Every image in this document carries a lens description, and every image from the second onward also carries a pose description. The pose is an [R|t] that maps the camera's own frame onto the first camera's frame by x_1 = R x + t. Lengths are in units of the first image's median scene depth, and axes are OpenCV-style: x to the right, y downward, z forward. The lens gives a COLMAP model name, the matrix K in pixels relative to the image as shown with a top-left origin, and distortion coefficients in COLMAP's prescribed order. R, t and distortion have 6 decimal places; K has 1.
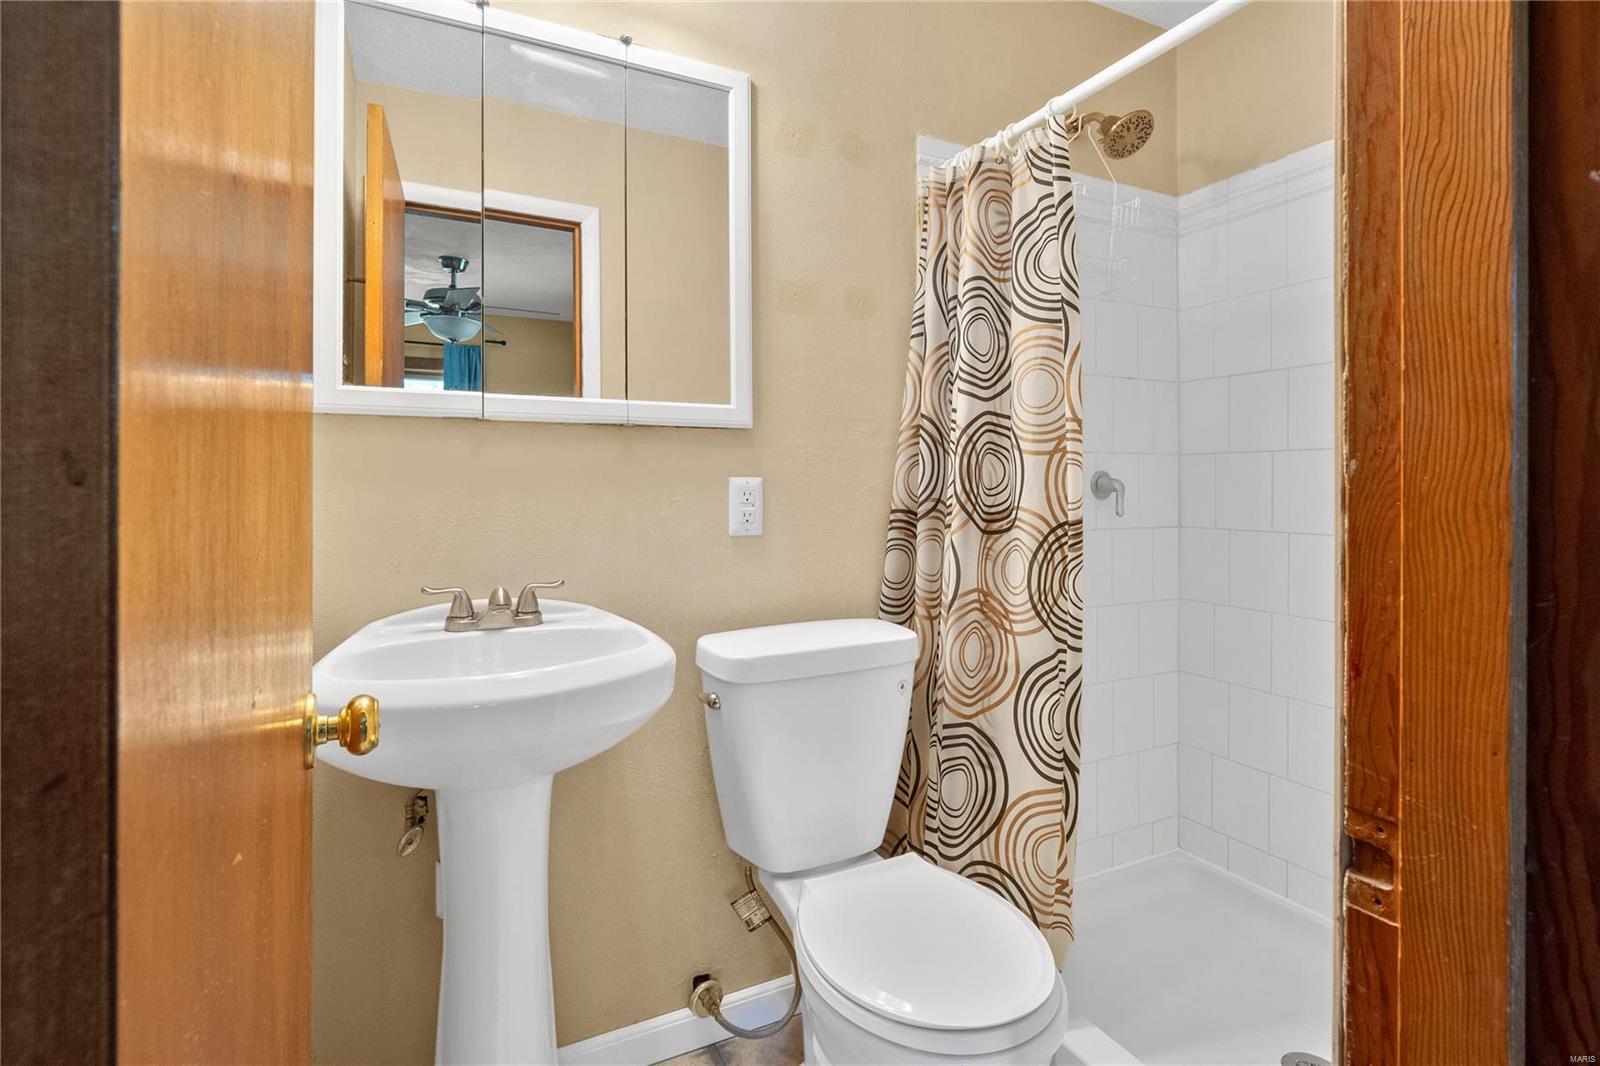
lens RADIAL K [[747.7, 0, 801.0], [0, 747.7, 491.4], [0, 0, 1]] dist [-0.019262, -0.000060]
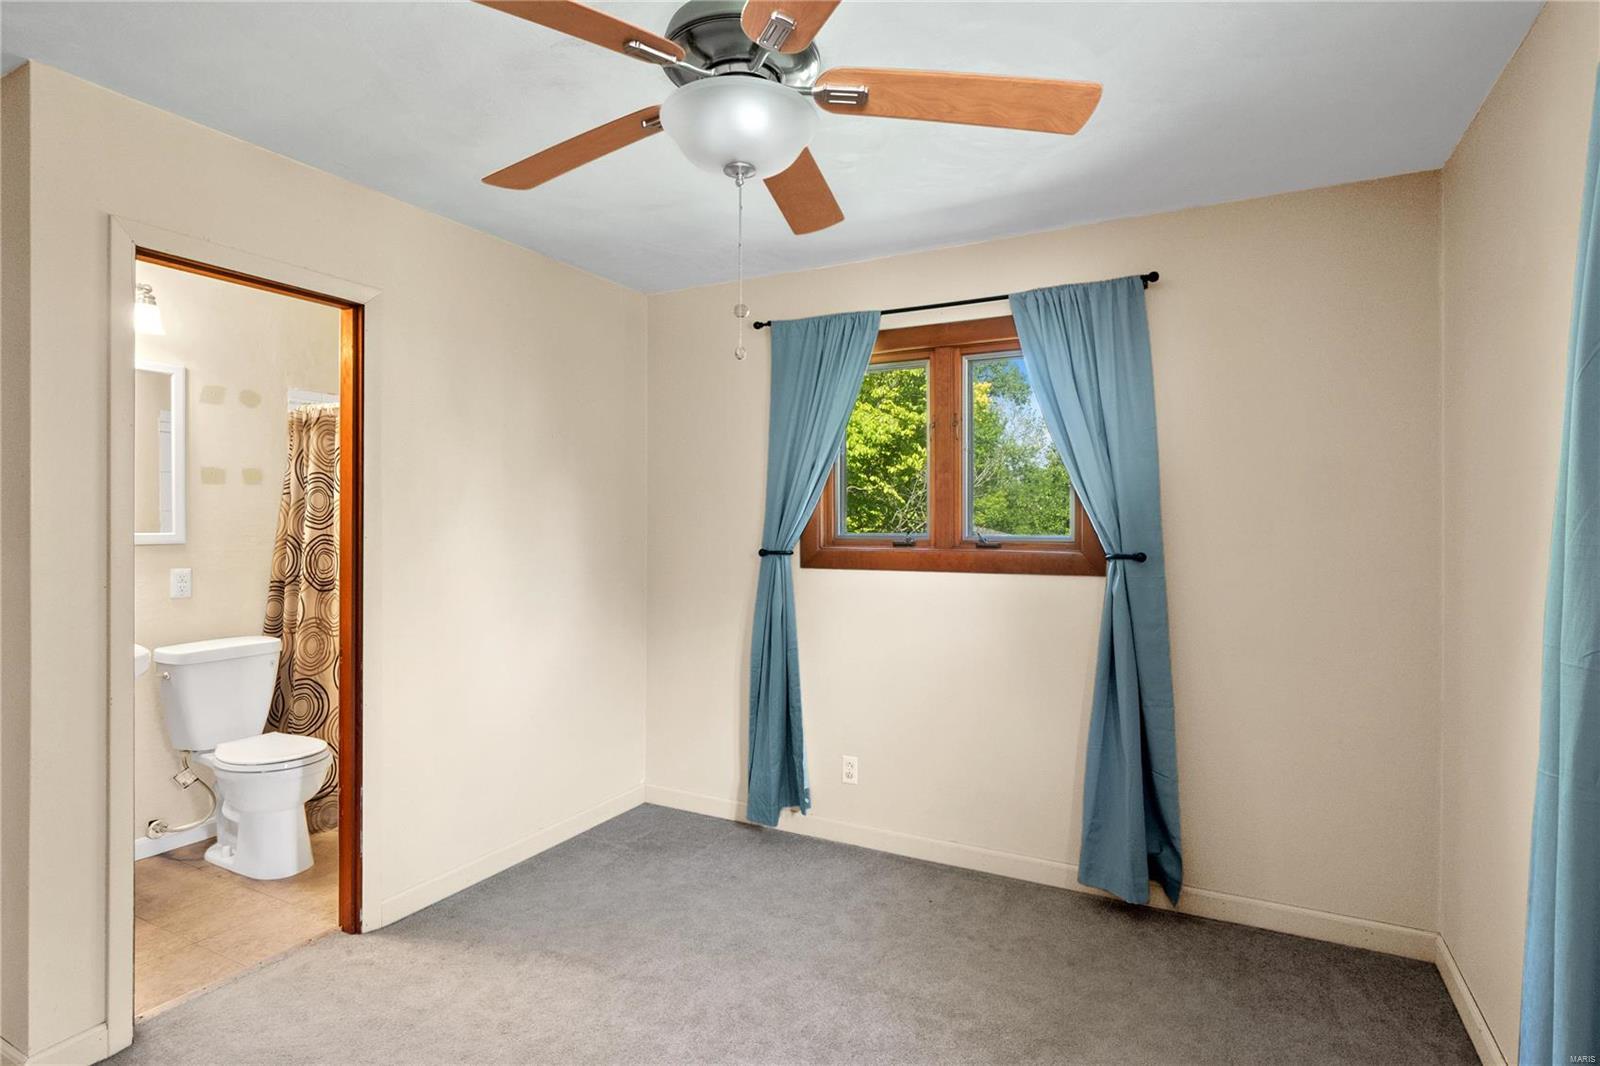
lens RADIAL K [[820.9, 0, 810.8], [0, 820.9, 529.9], [0, 0, 1]] dist [-0.002841, -0.003916]
pose [[0.794912, 0.003414, 0.606715, -0.062357], [-0.005071, 0.999987, 0.001018, -0.129447], [-0.606704, -0.003886, 0.794918, -1.714961]]
